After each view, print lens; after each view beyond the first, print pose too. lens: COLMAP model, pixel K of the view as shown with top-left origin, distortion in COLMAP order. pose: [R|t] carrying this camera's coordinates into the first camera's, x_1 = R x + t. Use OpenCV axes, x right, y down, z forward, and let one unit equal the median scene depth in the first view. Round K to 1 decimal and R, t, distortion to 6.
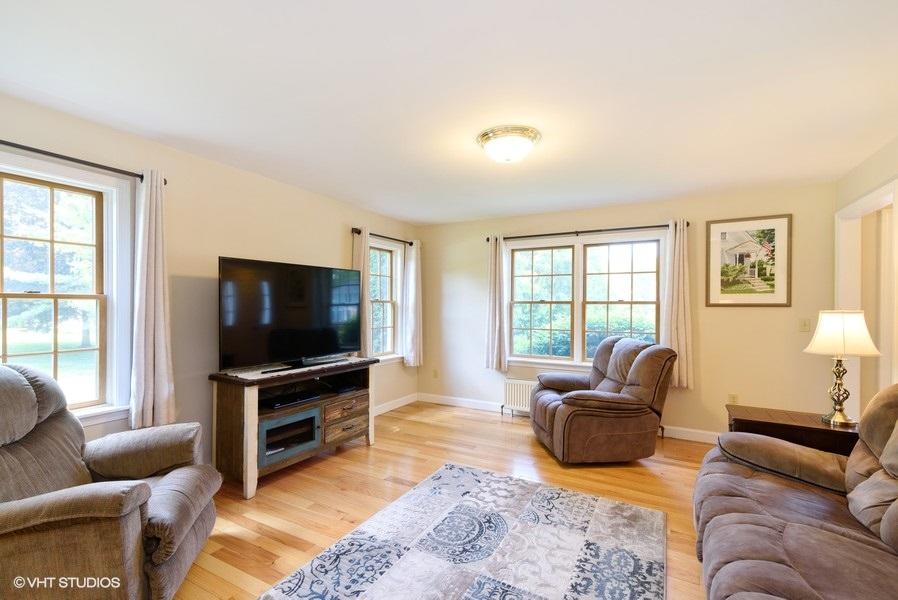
lens RADIAL K [[412.2, 0, 446.1], [0, 412.2, 302.0], [0, 0, 1]] dist [0.001833, 0.001105]
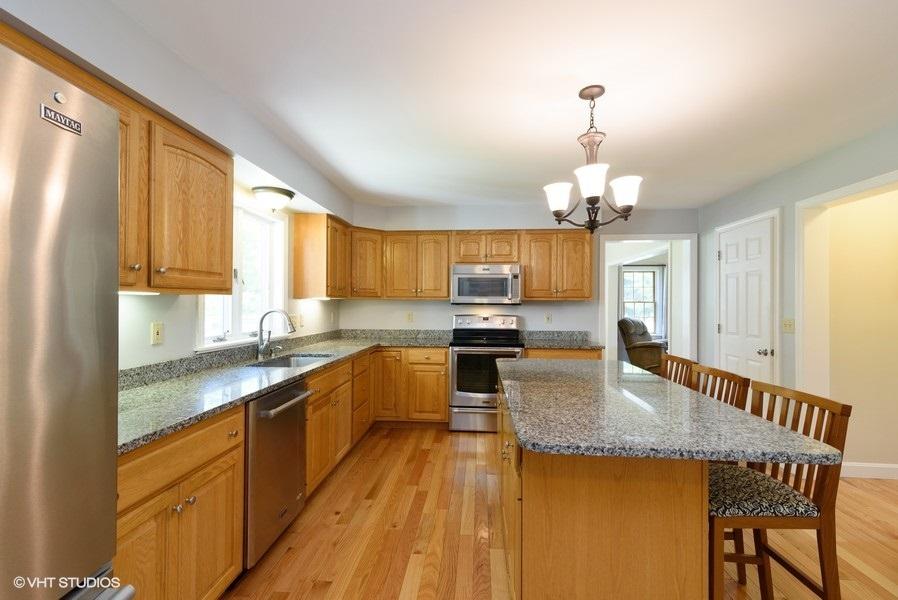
lens RADIAL K [[412.2, 0, 447.2], [0, 412.2, 301.0], [0, 0, 1]] dist [0.001833, 0.001105]
pose [[0.385229, -0.011007, -0.922756, 1.693971], [0.000102, 0.999929, -0.011884, 0.019622], [0.922821, 0.004484, 0.385202, -1.945186]]
